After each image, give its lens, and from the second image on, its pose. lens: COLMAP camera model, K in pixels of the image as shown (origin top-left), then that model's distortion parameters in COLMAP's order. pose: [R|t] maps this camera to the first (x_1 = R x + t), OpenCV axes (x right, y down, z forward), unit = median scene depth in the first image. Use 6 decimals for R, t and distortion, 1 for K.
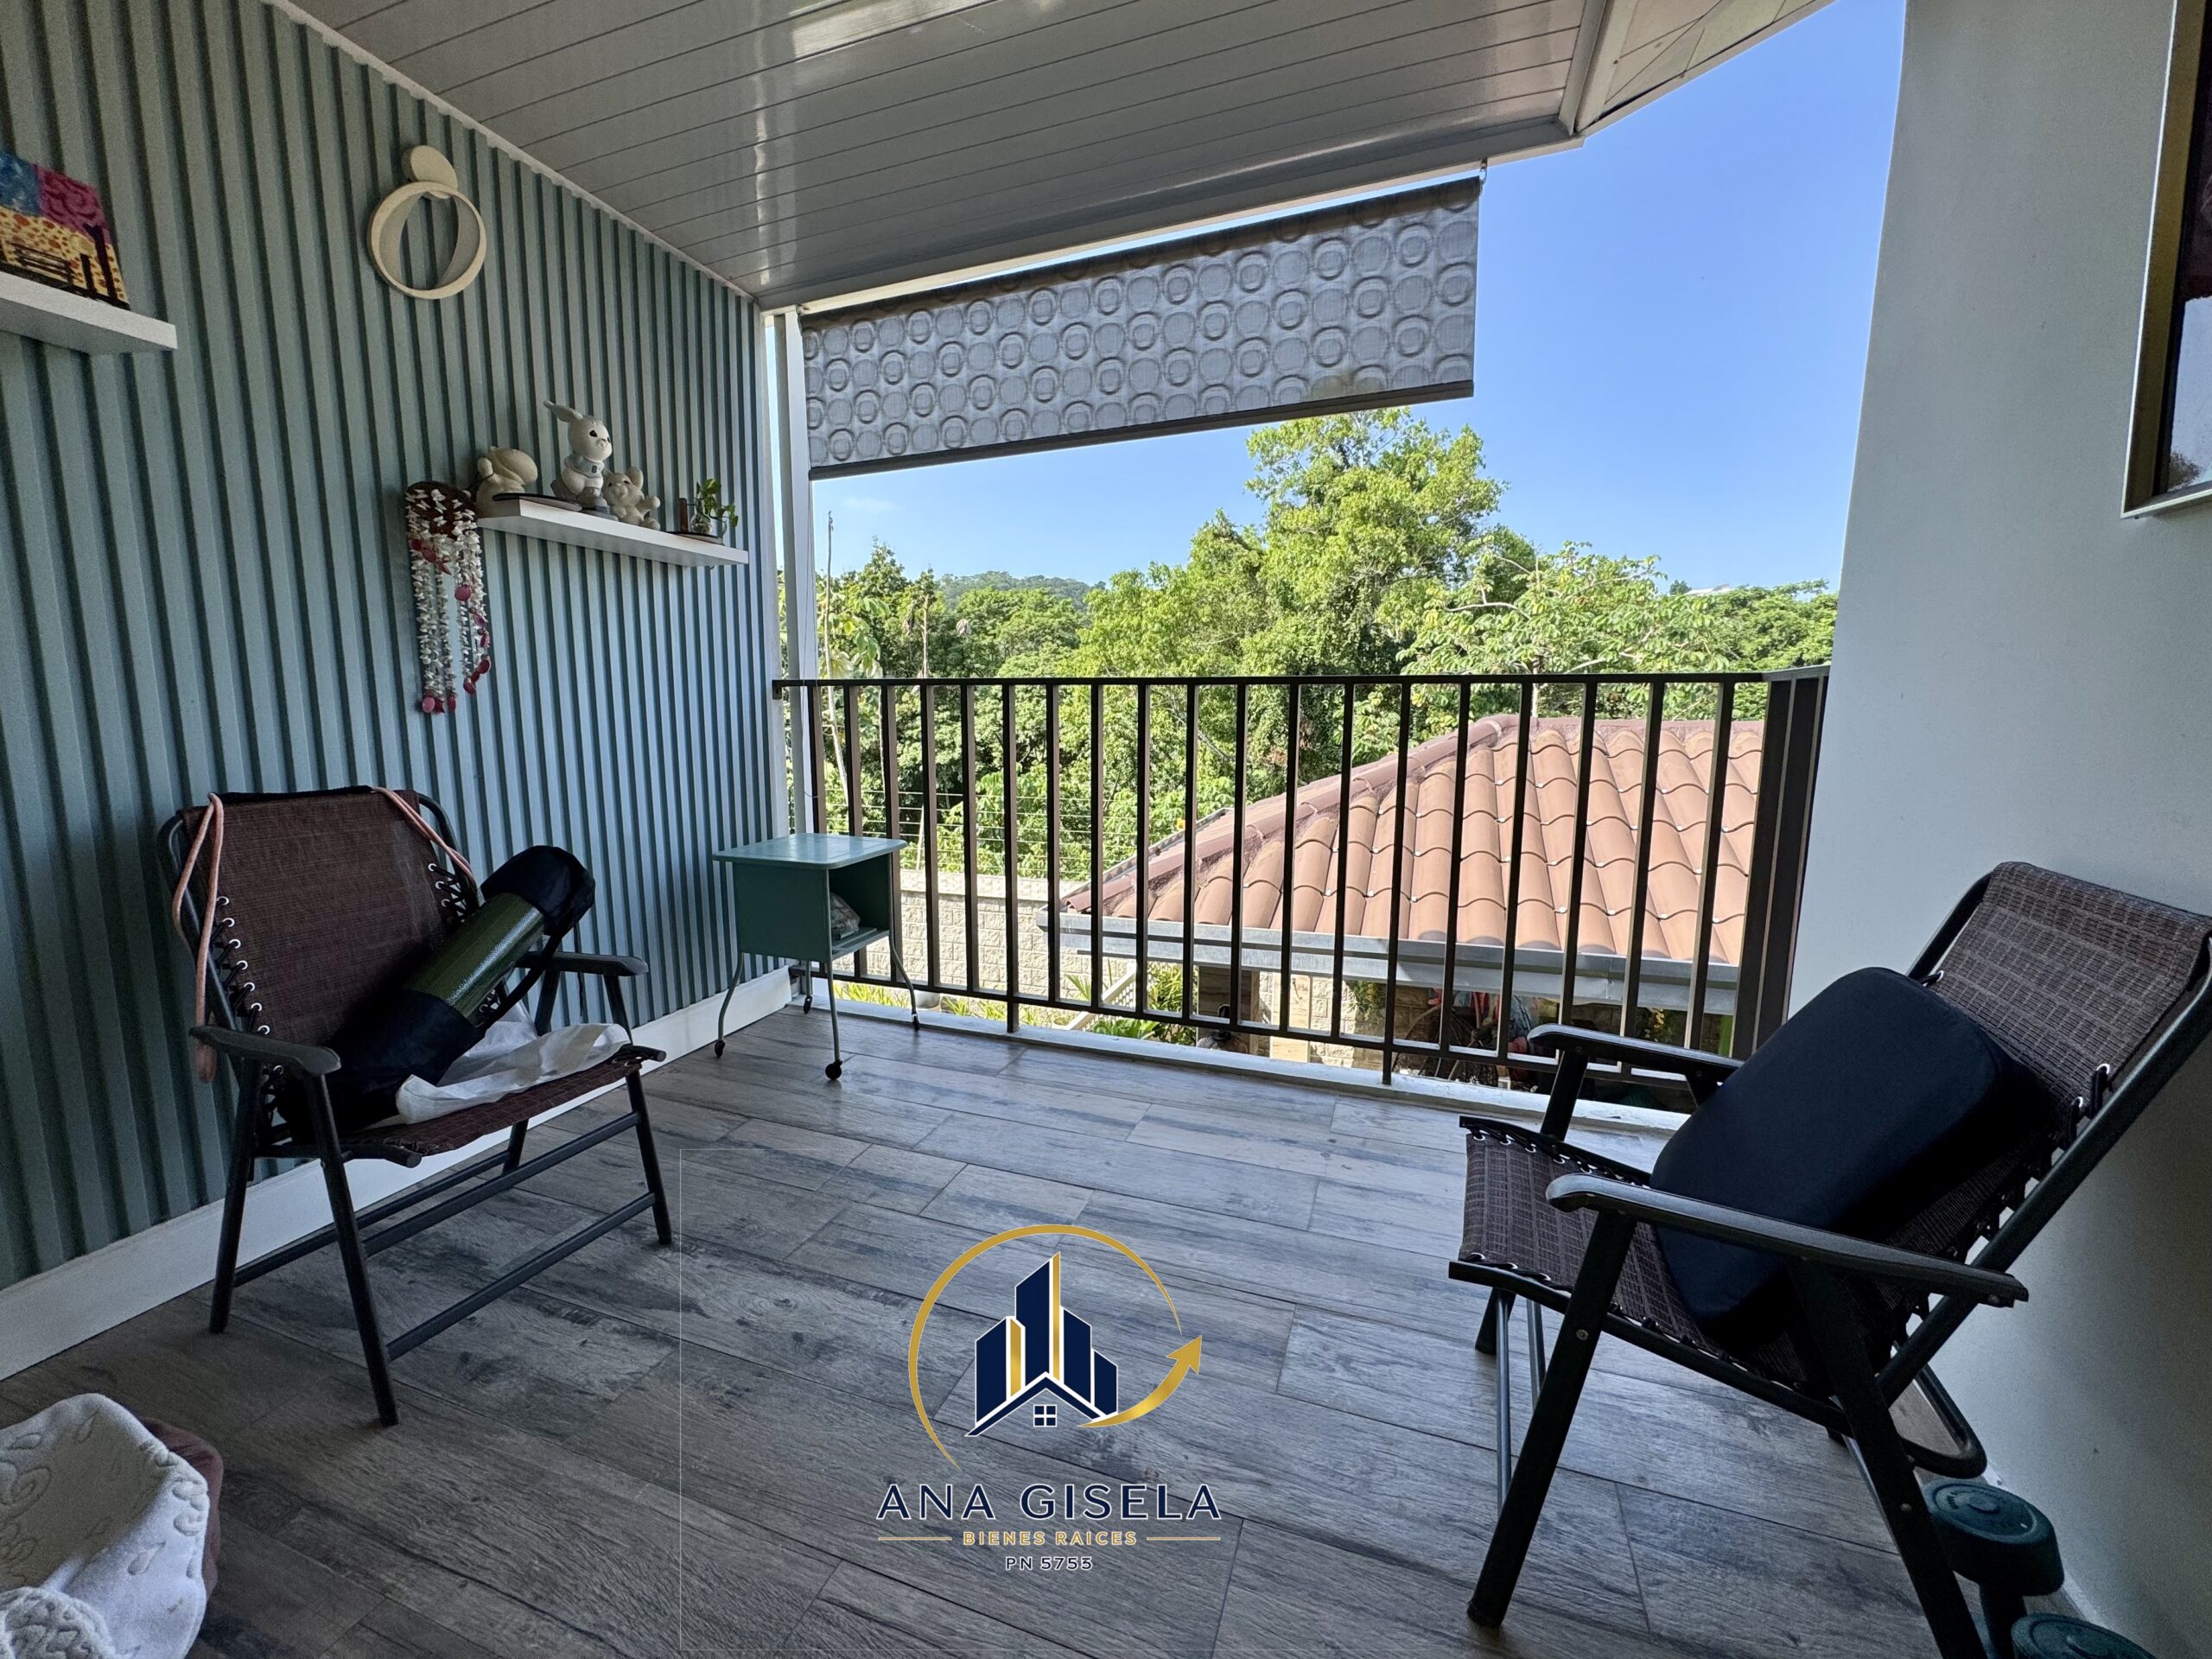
lens RADIAL K [[884.3, 0, 1103.3], [0, 884.3, 833.3], [0, 0, 1]] dist [-0.001590, -0.000771]
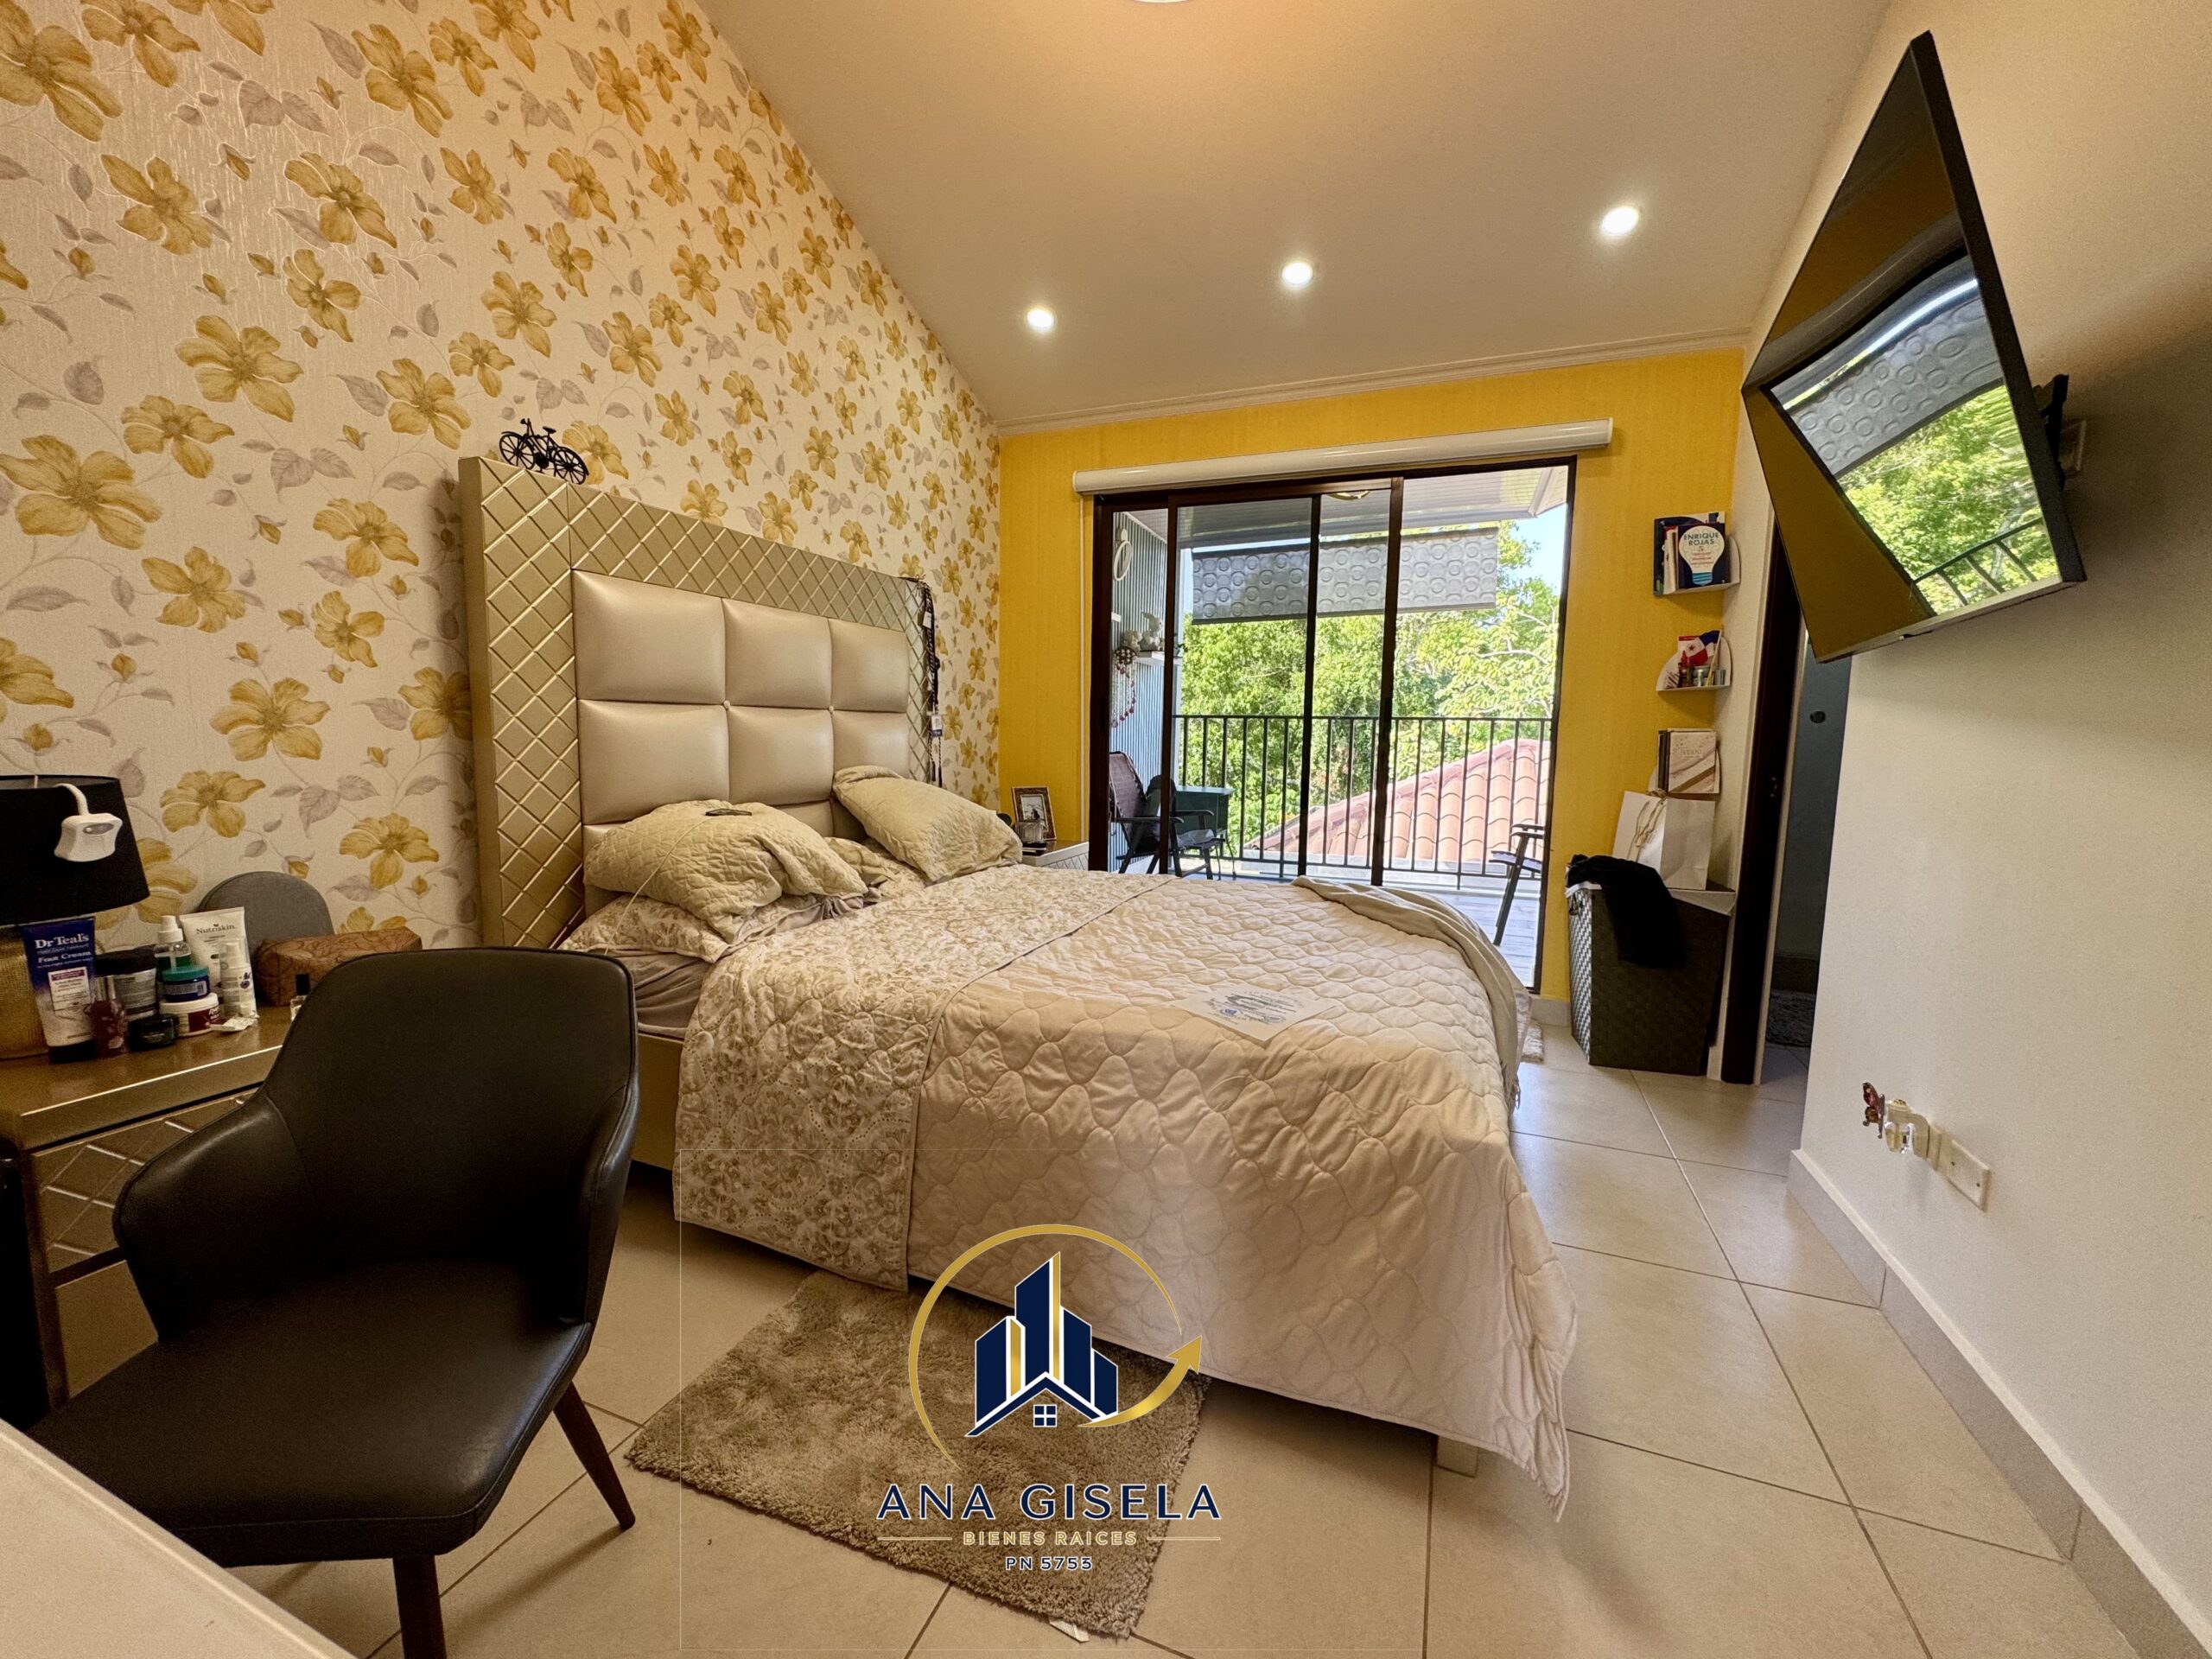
lens RADIAL K [[884.3, 0, 1114.9], [0, 884.3, 828.9], [0, 0, 1]] dist [-0.001590, -0.000771]
pose [[0.999765, 0.014131, -0.016453, -0.087944], [-0.014693, 0.999293, -0.034610, 0.034017], [0.015952, 0.034843, 0.999265, -0.215823]]
